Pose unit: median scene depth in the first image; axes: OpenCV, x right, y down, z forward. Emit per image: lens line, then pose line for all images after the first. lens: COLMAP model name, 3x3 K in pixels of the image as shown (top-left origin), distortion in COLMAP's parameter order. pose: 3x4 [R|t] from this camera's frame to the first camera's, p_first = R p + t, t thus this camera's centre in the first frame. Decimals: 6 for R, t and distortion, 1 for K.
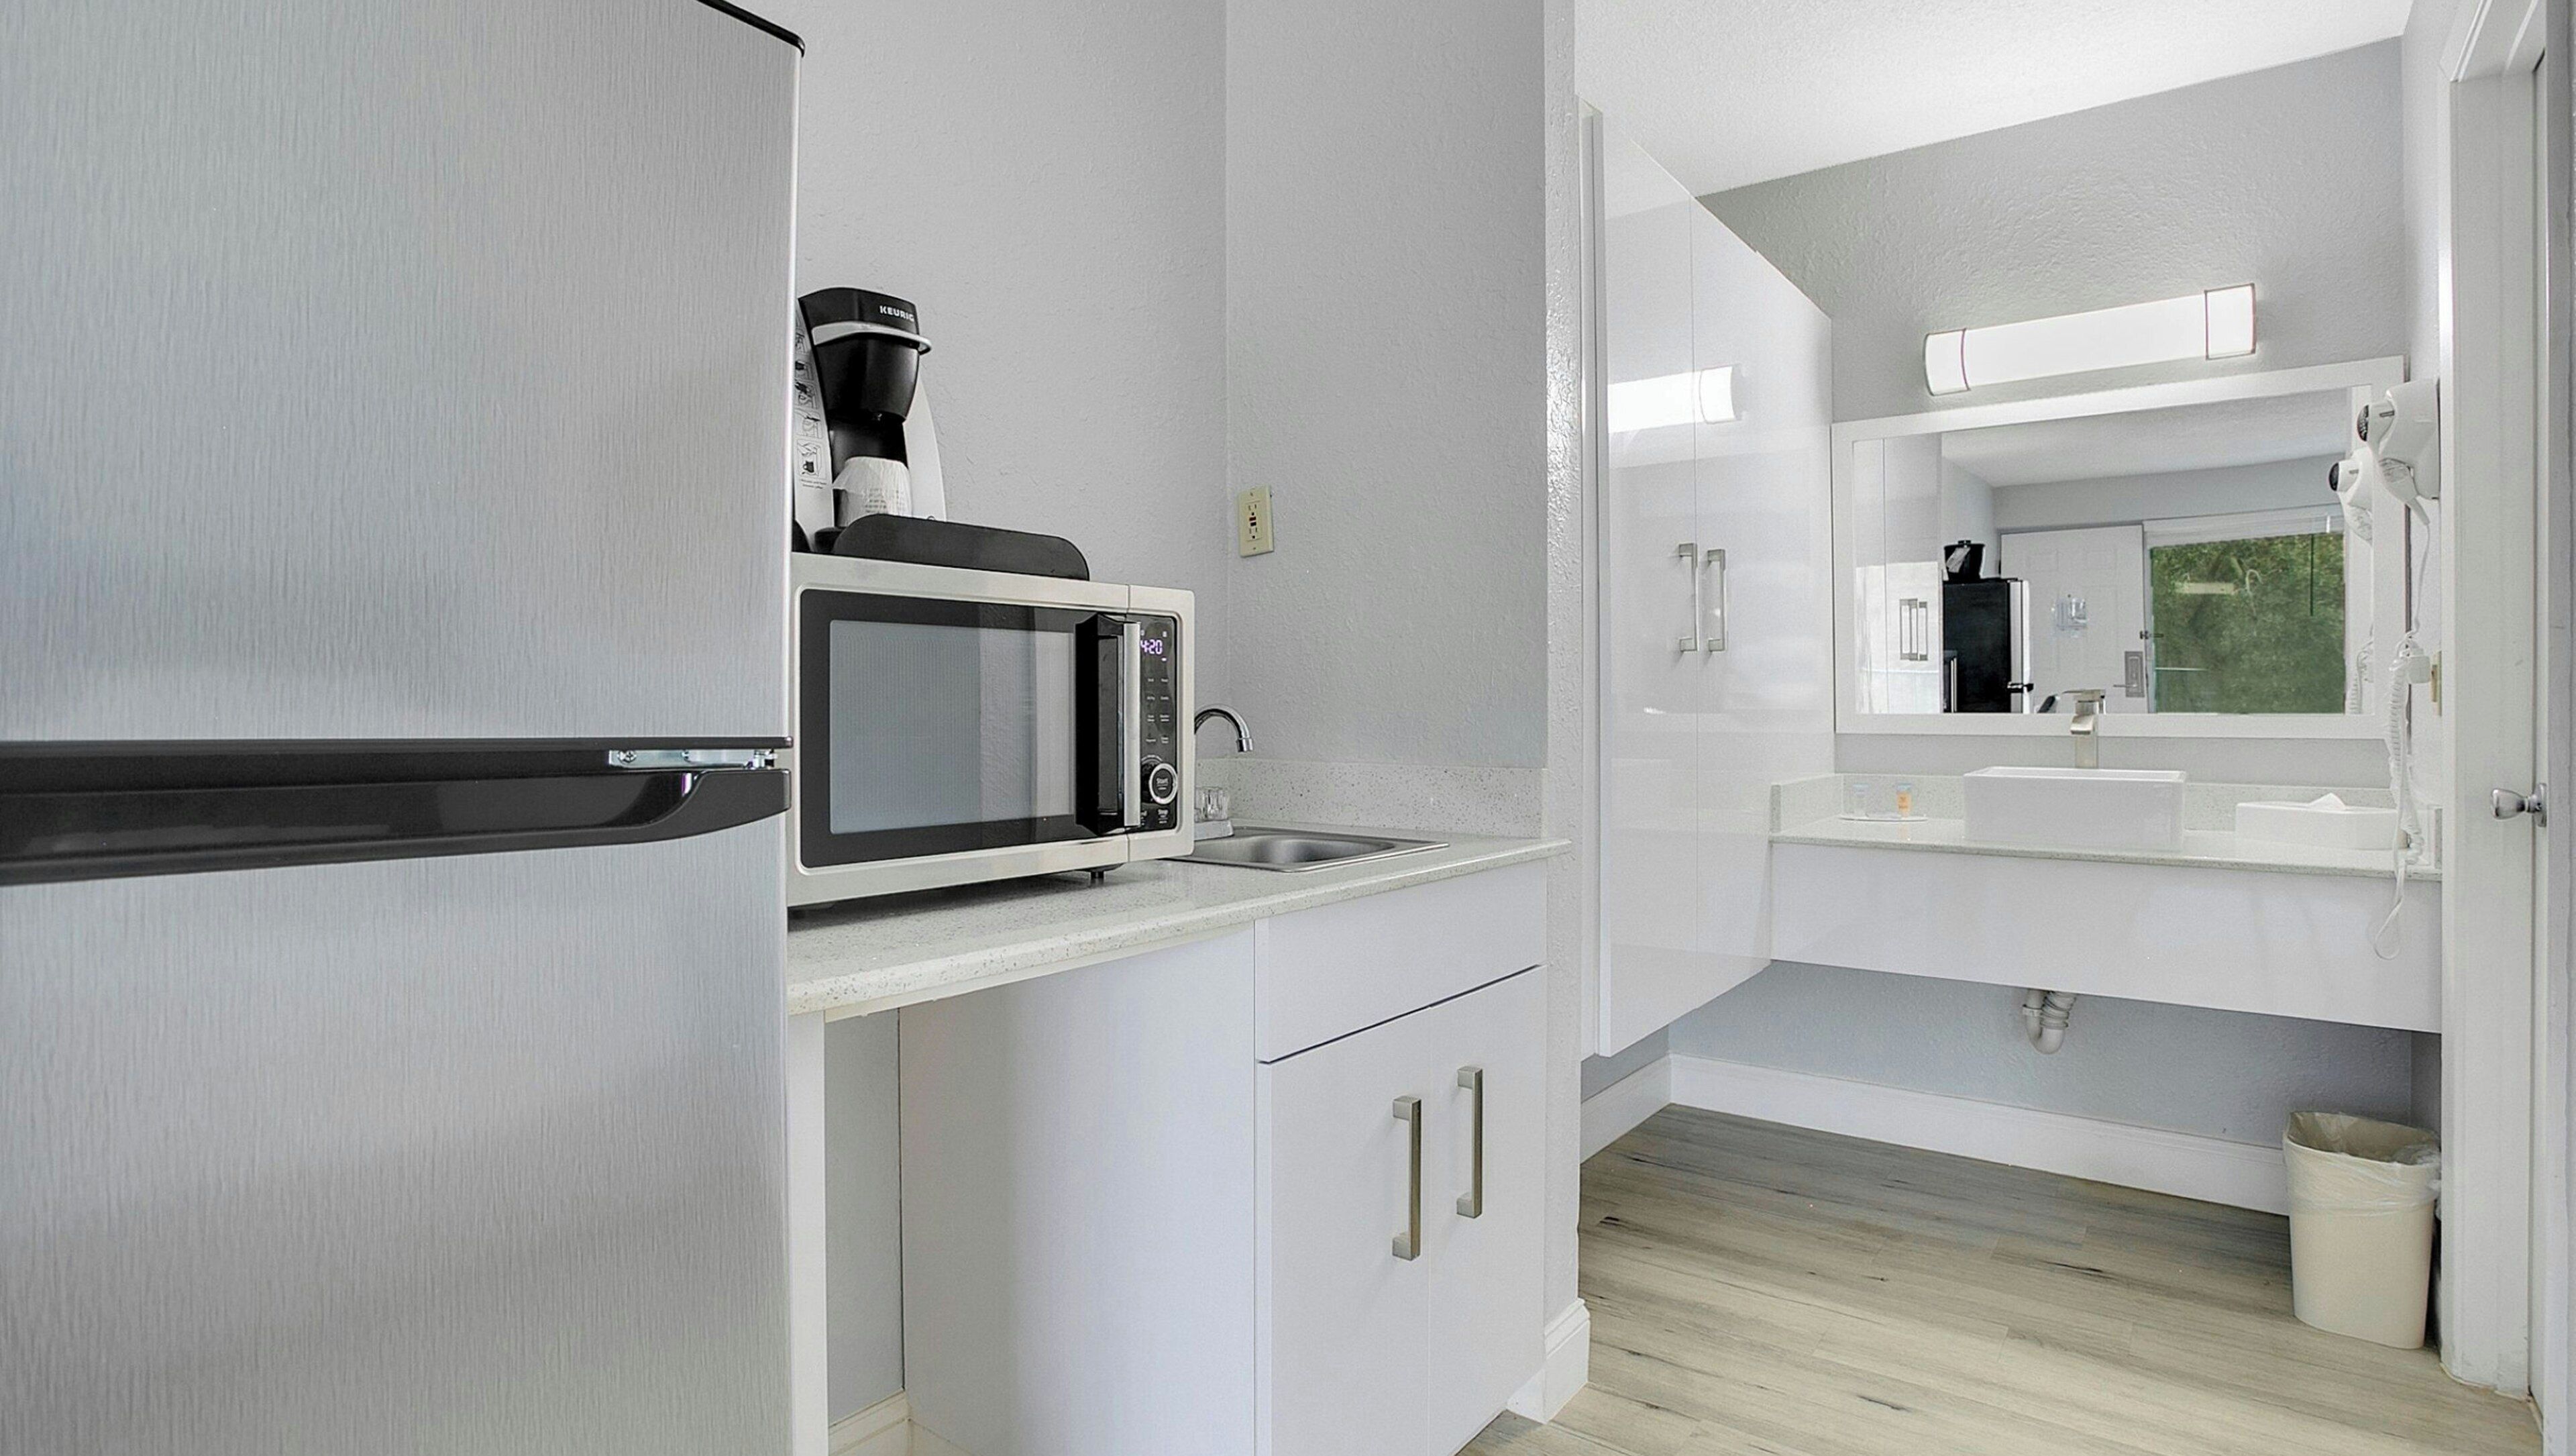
lens RADIAL K [[1254.0, 0, 1280.0], [0, 1254.0, 726.9], [0, 0, 1]] dist [0.002327, 0.000166]
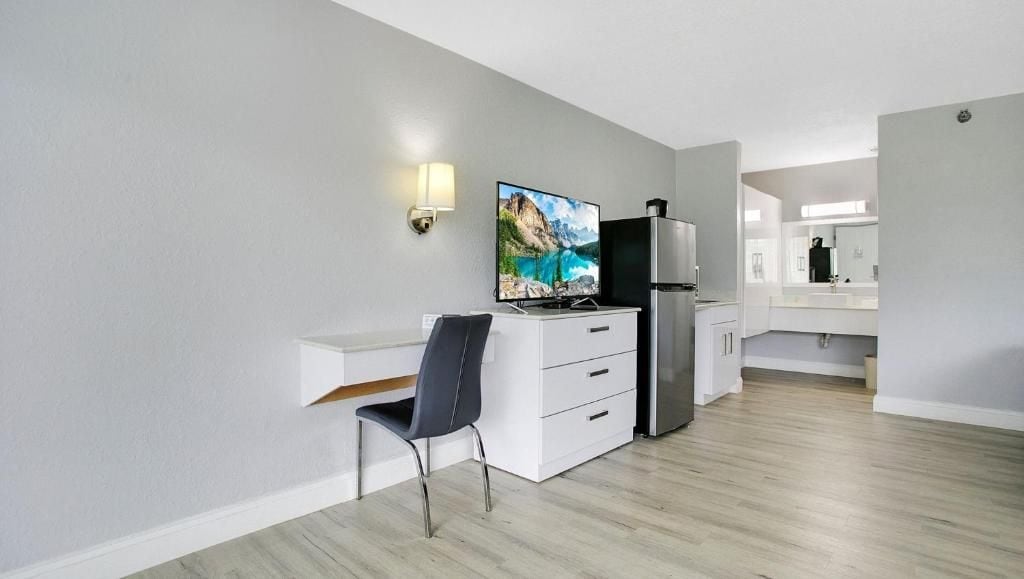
lens RADIAL K [[498.5, 0, 519.5], [0, 498.5, 283.6], [0, 0, 1]] dist [0.002327, 0.000166]
pose [[0.997546, 0.001294, -0.069998, -0.337849], [-0.002091, 0.999934, -0.011325, 0.014156], [0.069979, 0.011443, 0.997483, -0.770265]]
